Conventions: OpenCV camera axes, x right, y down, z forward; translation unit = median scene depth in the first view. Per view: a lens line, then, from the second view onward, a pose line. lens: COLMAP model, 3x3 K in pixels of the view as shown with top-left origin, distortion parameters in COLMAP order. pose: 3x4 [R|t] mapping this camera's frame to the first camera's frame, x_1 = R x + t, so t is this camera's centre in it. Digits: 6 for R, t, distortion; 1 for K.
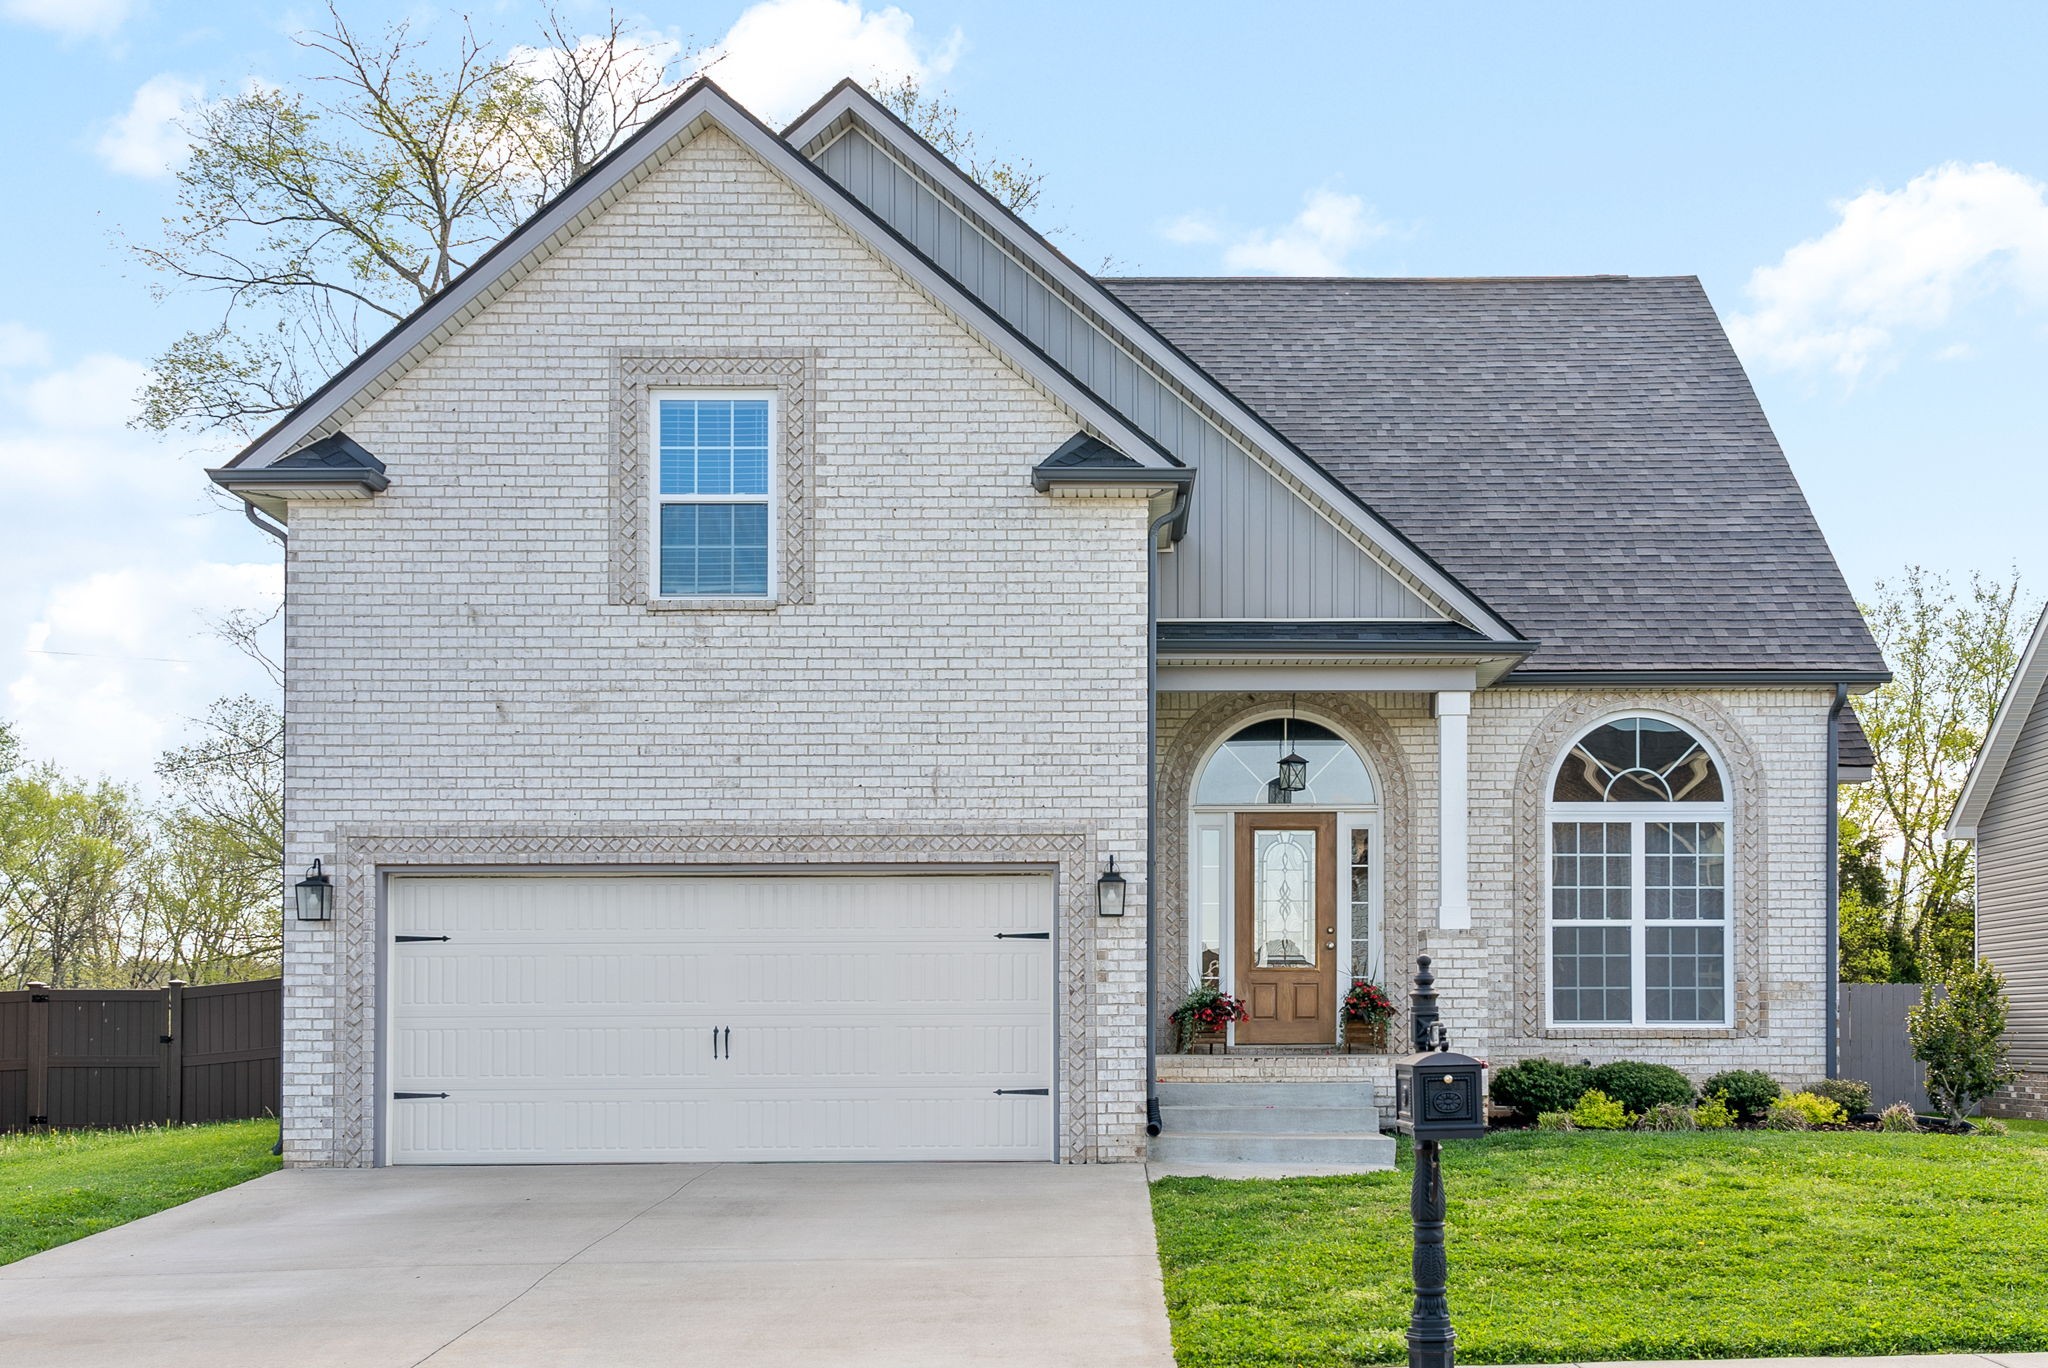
lens RADIAL K [[2785.1, 0, 1326.1], [0, 2785.1, 839.4], [0, 0, 1]] dist [-0.018374, 0.042628]
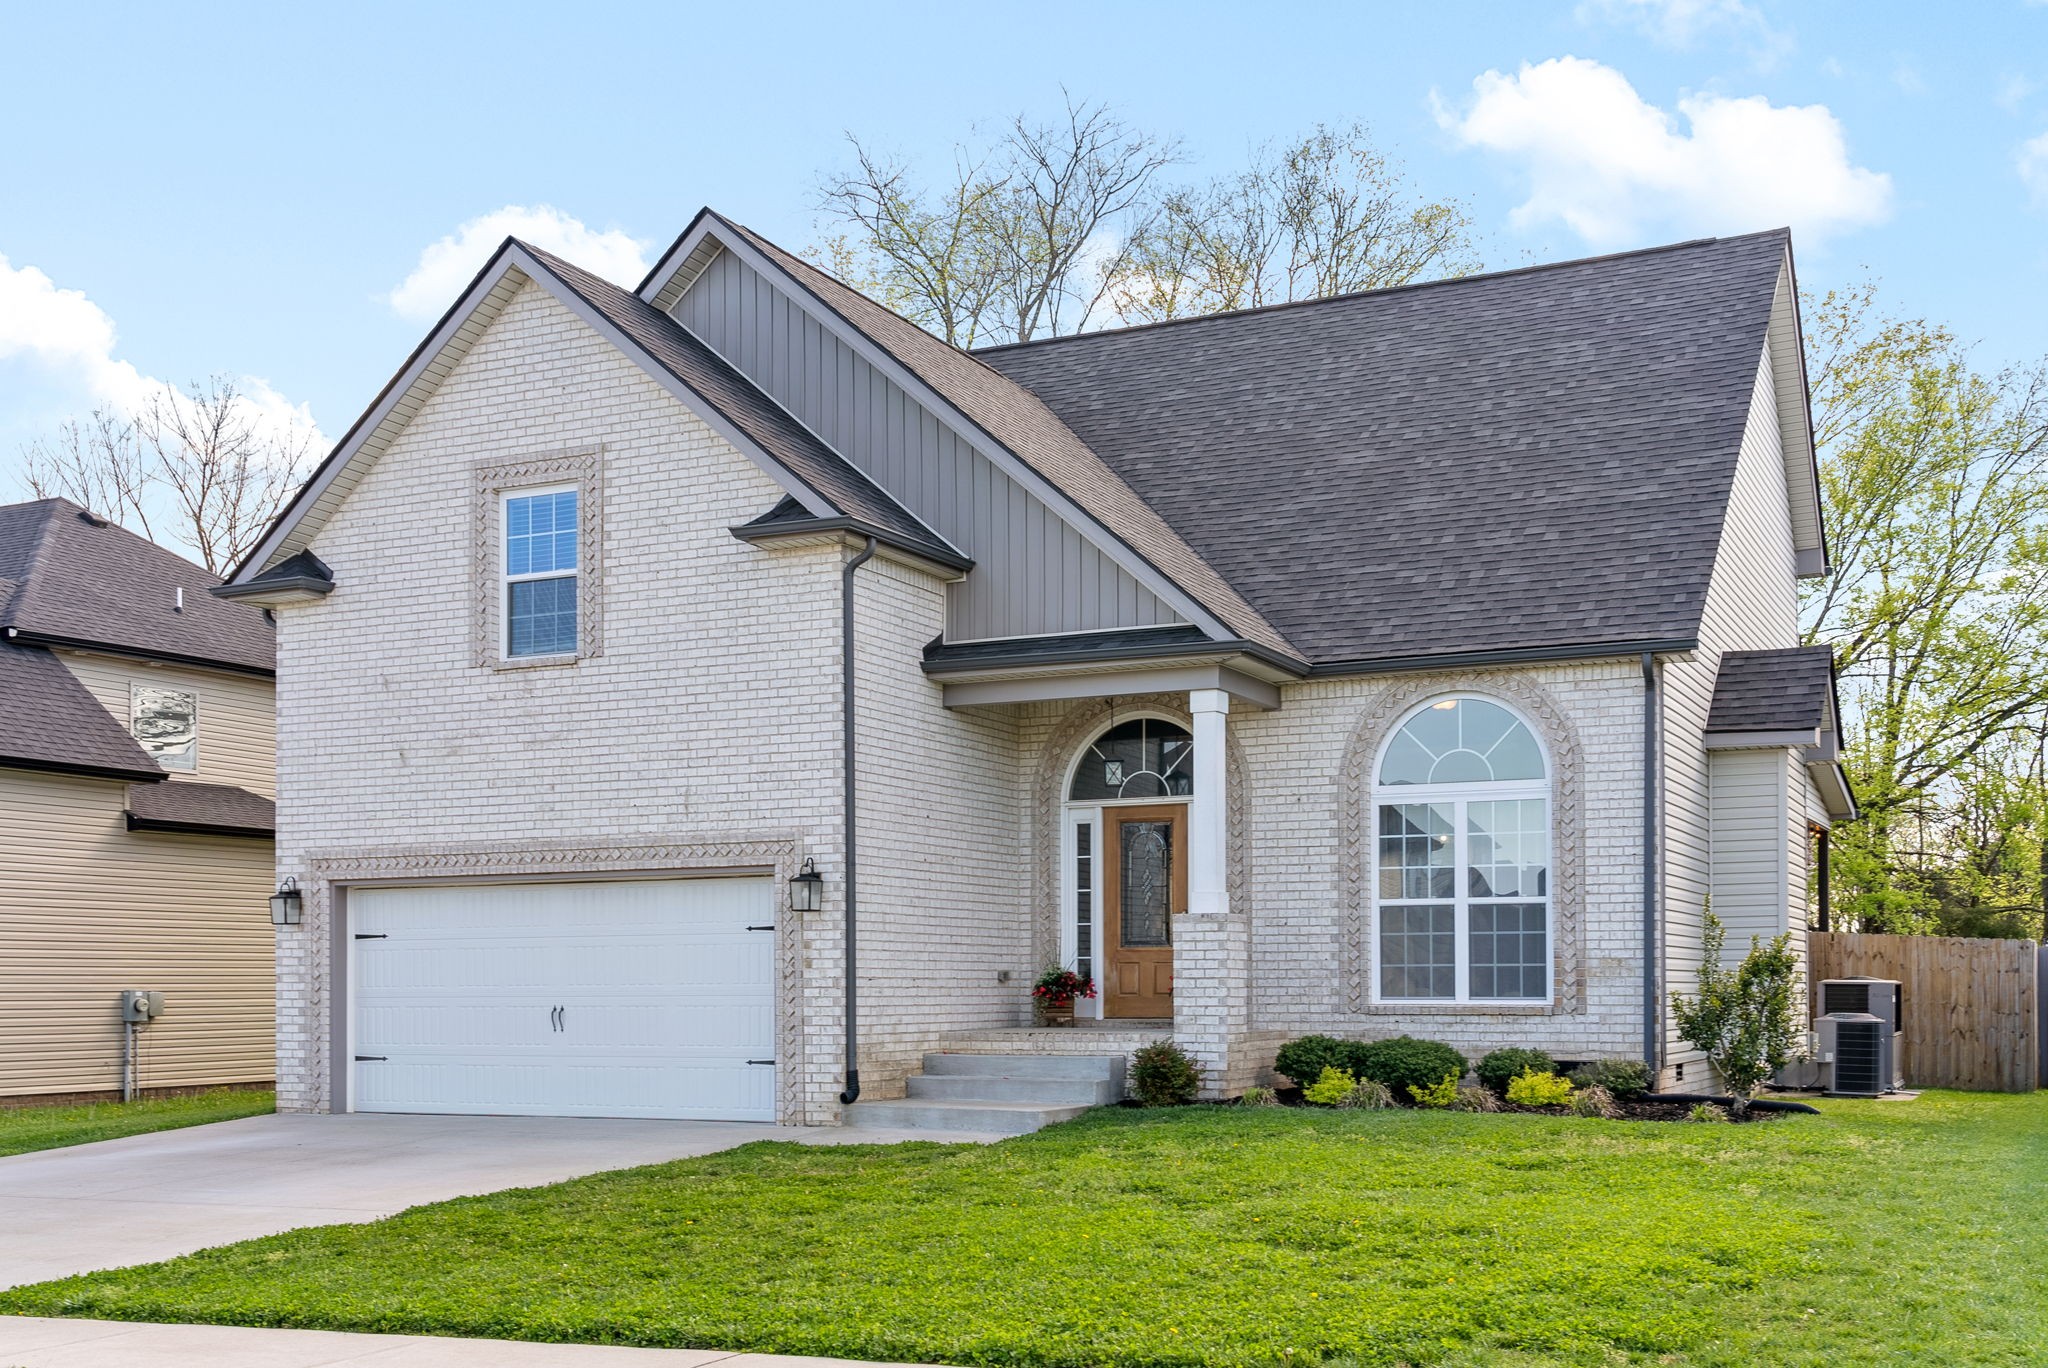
lens RADIAL K [[2528.3, 0, 1028.7], [0, 2528.3, 796.2], [0, 0, 1]] dist [-0.009153, -0.021522]
pose [[0.861857, -0.037690, -0.505749, 0.525849], [0.037423, 0.999242, -0.010694, -0.005192], [0.505769, -0.009710, 0.862615, 0.145581]]
